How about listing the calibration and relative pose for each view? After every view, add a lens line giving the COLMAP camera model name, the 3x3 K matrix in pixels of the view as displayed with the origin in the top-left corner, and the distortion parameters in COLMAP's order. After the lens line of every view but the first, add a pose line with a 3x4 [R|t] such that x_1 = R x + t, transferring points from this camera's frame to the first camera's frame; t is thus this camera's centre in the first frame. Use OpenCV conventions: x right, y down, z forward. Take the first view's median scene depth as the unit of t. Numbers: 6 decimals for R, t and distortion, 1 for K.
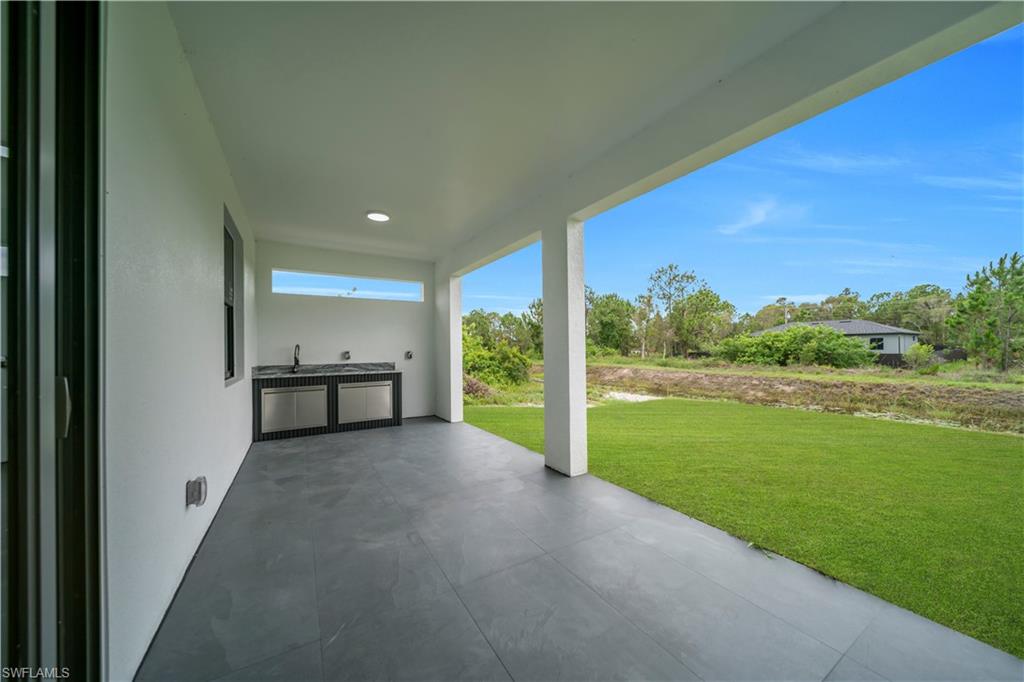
lens RADIAL K [[354.5, 0, 516.1], [0, 354.5, 346.4], [0, 0, 1]] dist [-0.000438, -0.000207]
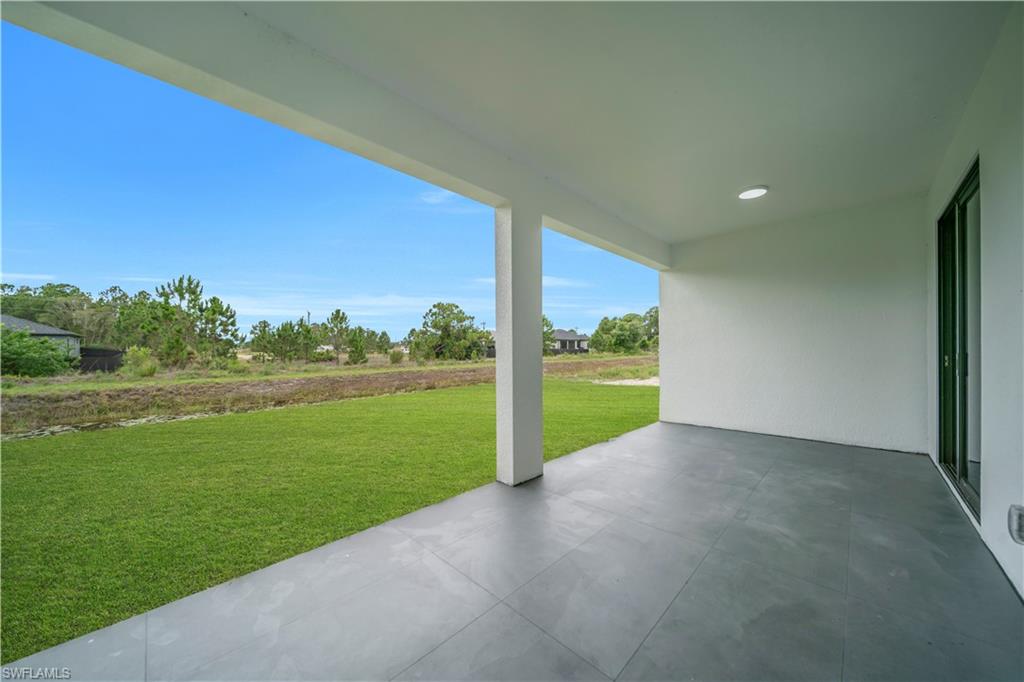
lens RADIAL K [[354.5, 0, 516.1], [0, 354.5, 346.4], [0, 0, 1]] dist [-0.000438, -0.000207]
pose [[-0.250083, 0.012499, 0.968144, -0.141477], [-0.001571, 0.999910, -0.013315, 0.003744], [-0.968223, -0.004851, -0.250041, 0.233762]]
